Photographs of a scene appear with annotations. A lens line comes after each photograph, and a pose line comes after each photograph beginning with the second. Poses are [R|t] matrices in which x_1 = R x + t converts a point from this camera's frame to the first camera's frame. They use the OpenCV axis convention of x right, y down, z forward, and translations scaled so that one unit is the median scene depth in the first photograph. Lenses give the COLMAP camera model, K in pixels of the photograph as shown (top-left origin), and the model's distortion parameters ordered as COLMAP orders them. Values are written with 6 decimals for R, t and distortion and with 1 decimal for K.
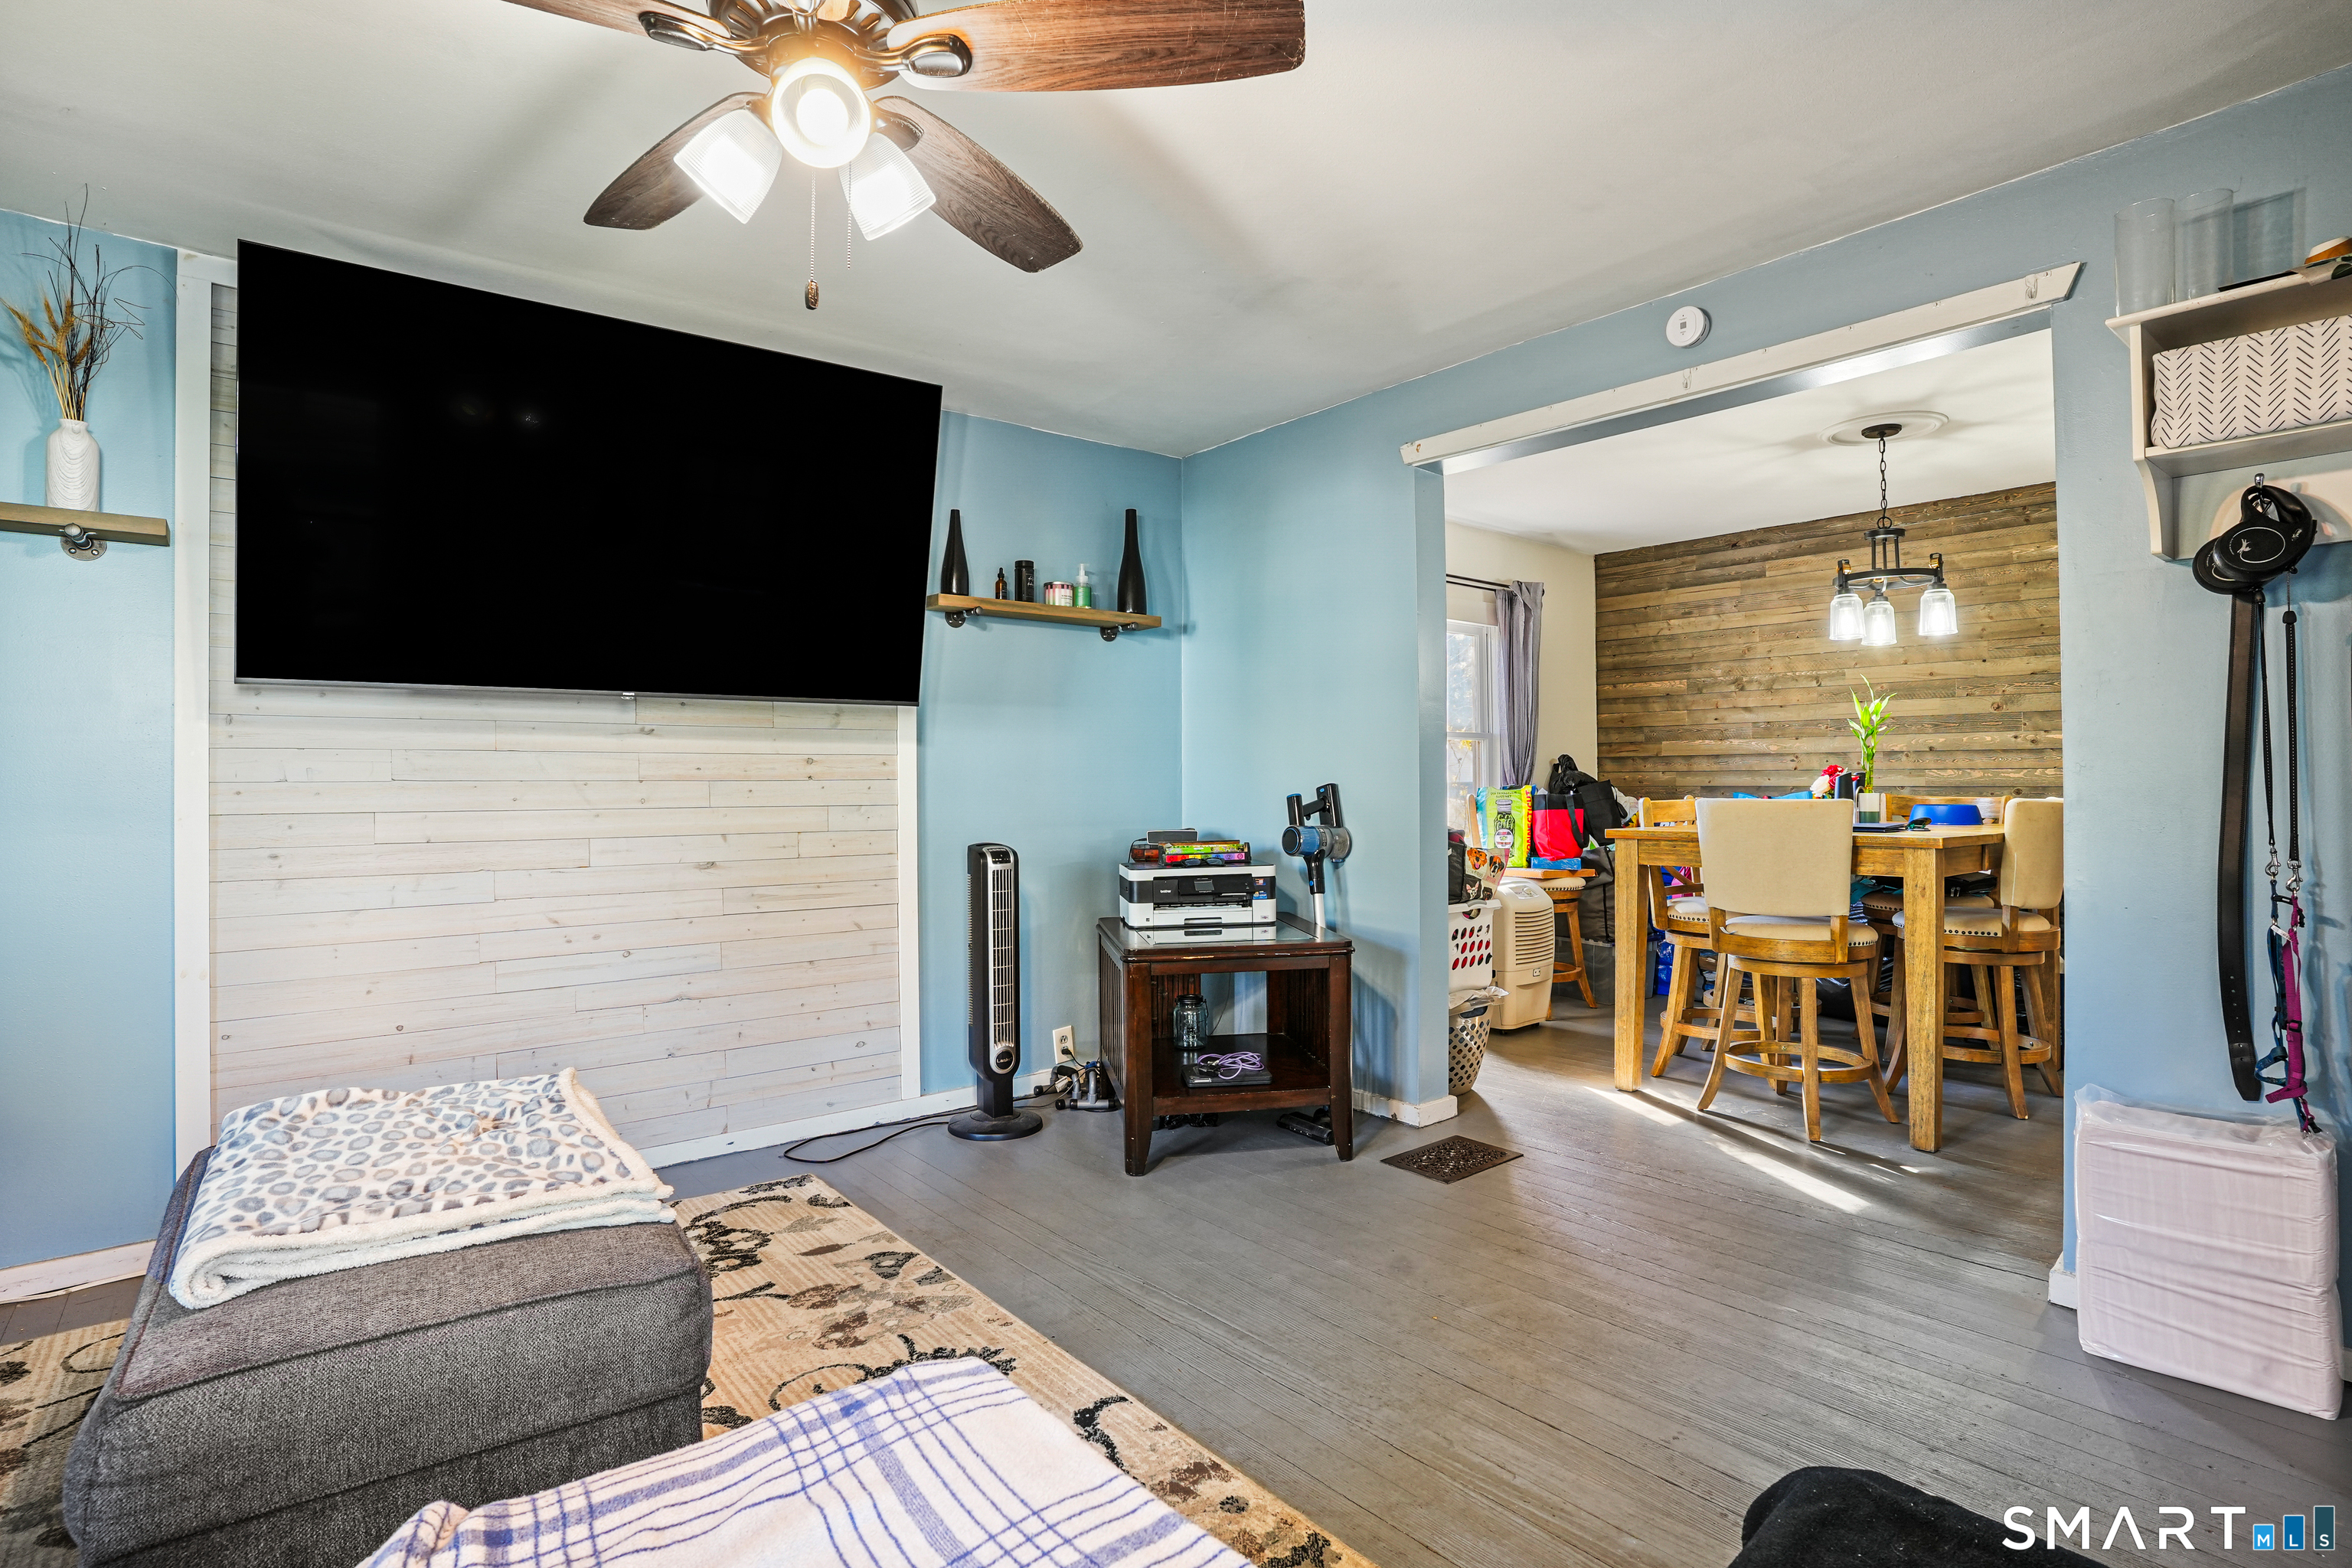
lens RADIAL K [[1161.9, 0, 1163.3], [0, 1161.9, 762.1], [0, 0, 1]] dist [-0.075176, 0.033259]
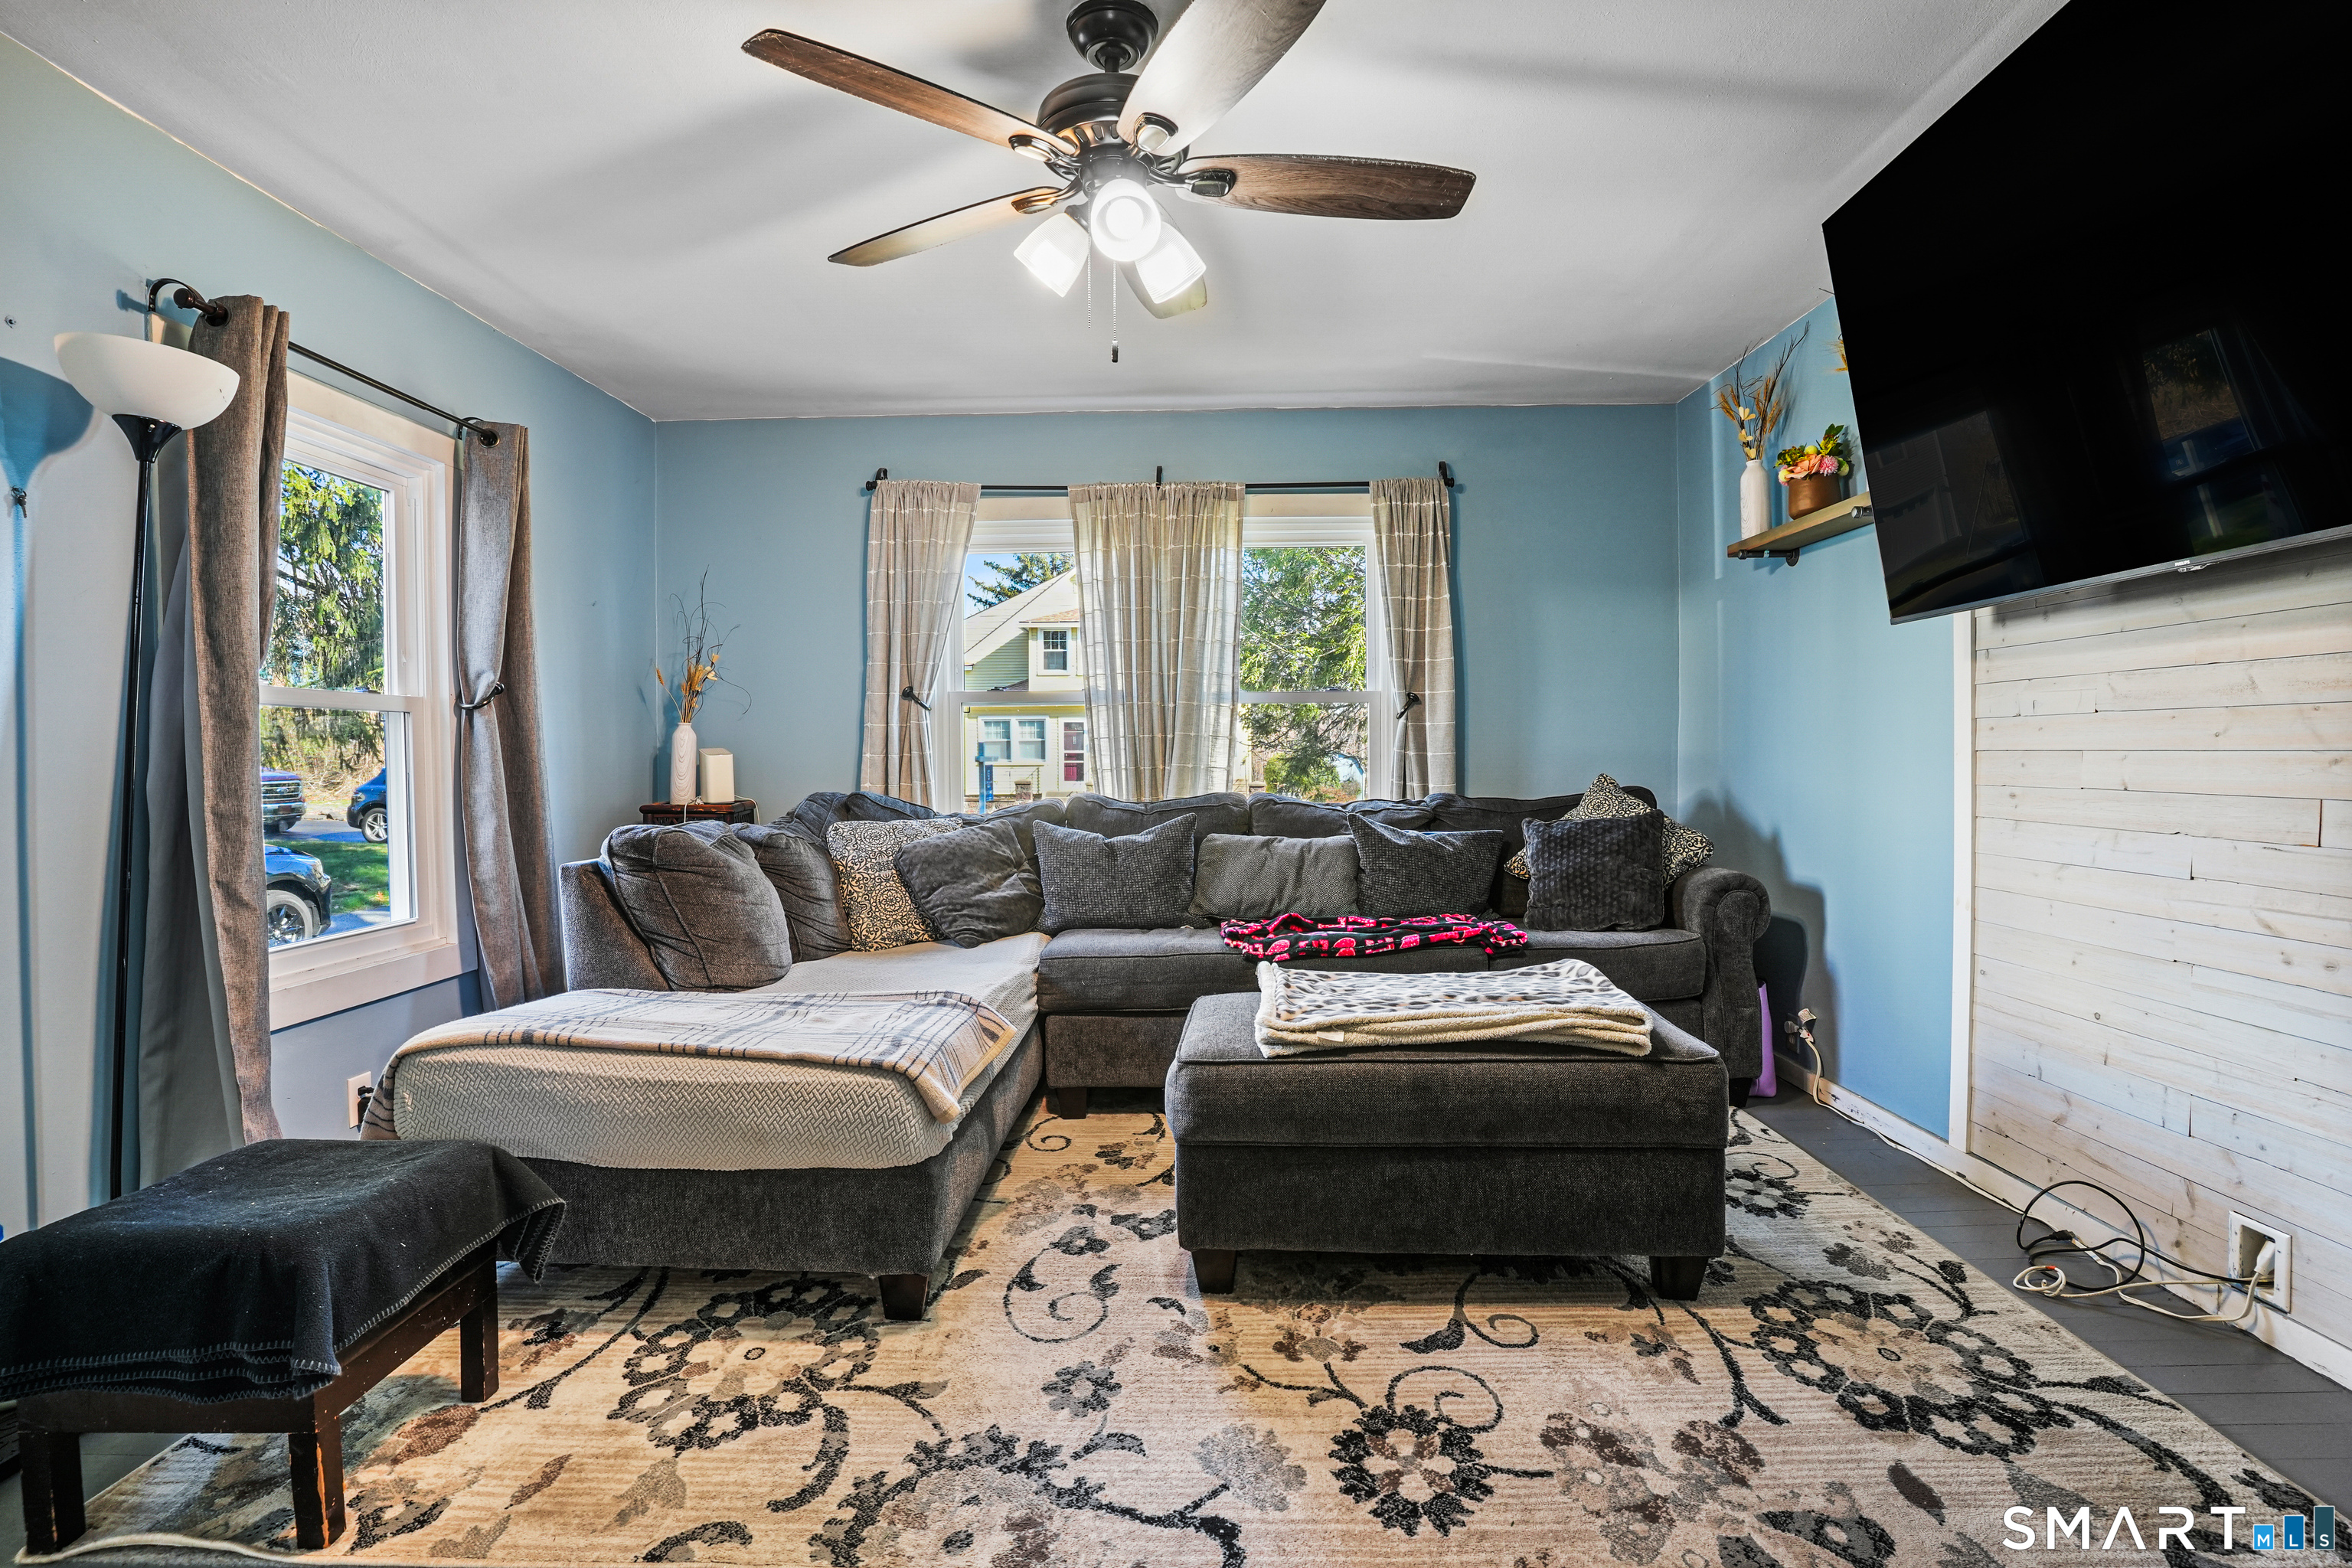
lens RADIAL K [[1161.9, 0, 1183.4], [0, 1161.9, 775.0], [0, 0, 1]] dist [-0.075176, 0.033259]
pose [[-0.642090, 0.025682, -0.766199, 0.355854], [0.023305, 0.999631, 0.013975, 0.035077], [0.766275, -0.008883, -0.642451, 1.004445]]
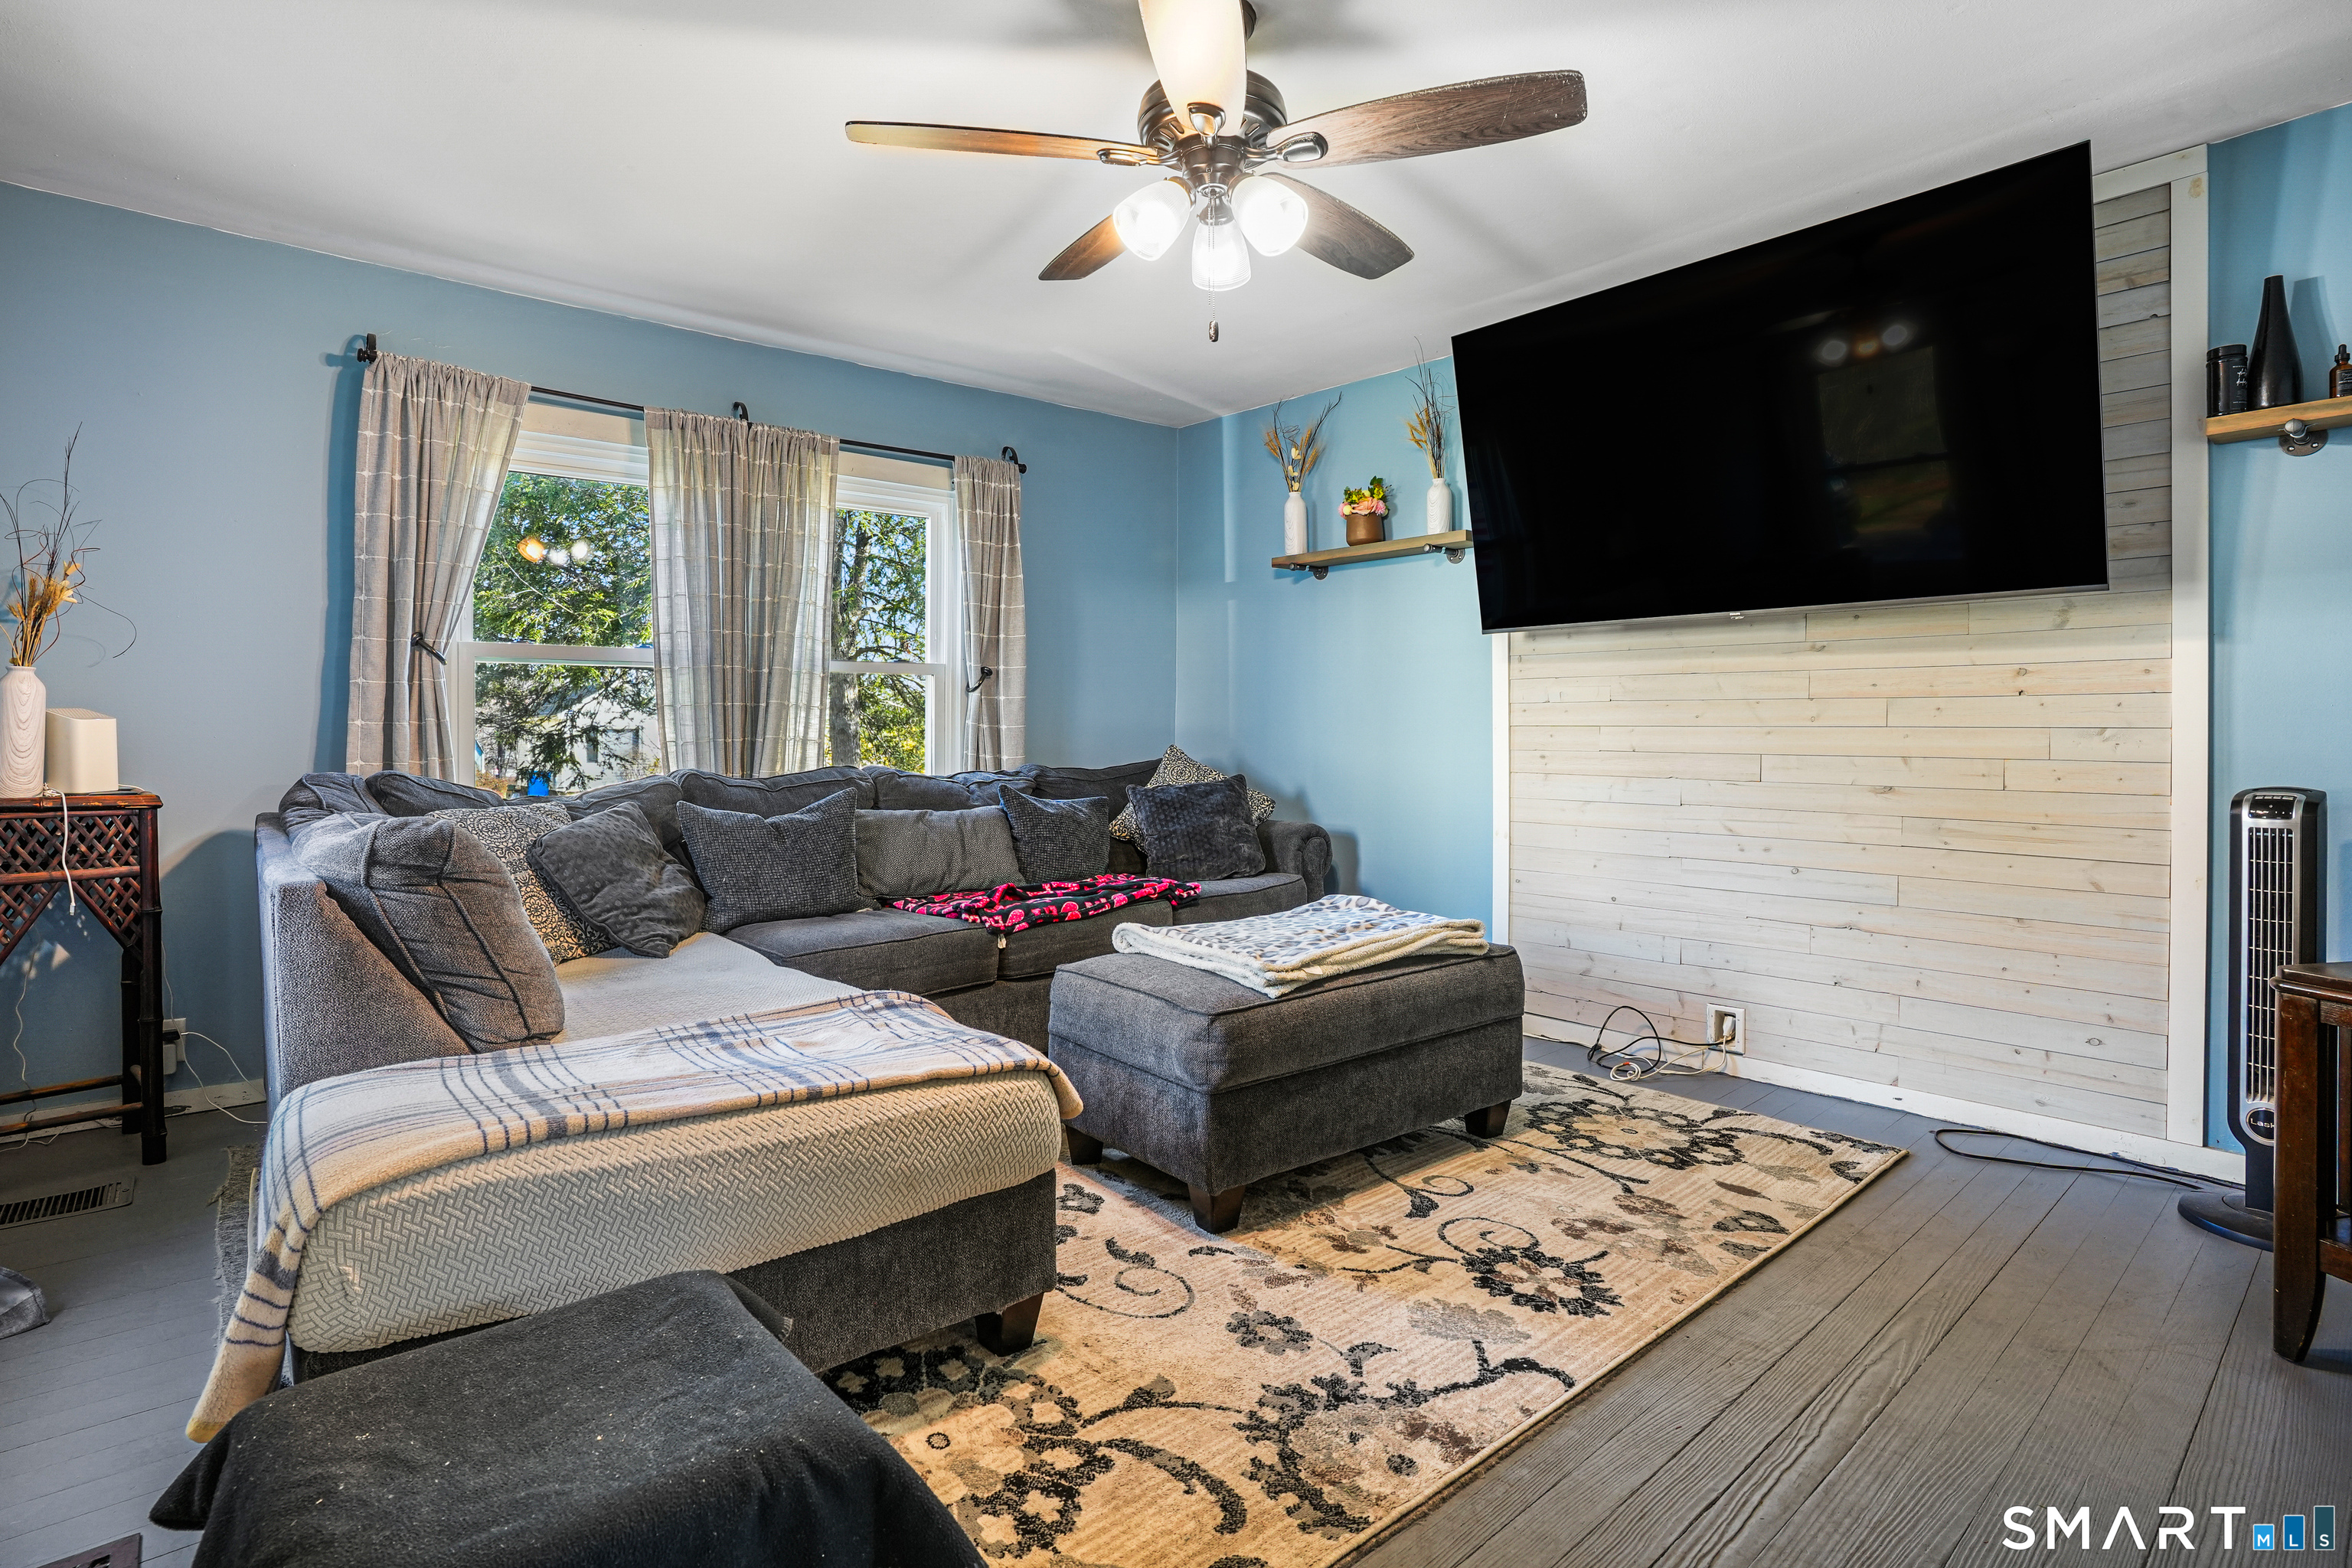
lens RADIAL K [[1161.9, 0, 1184.5], [0, 1161.9, 740.9], [0, 0, 1]] dist [-0.075176, 0.033259]
pose [[0.039895, 0.016459, -0.999068, 0.567716], [0.014423, 0.999751, 0.017046, 0.031726], [0.999100, -0.015089, 0.039647, 0.472261]]
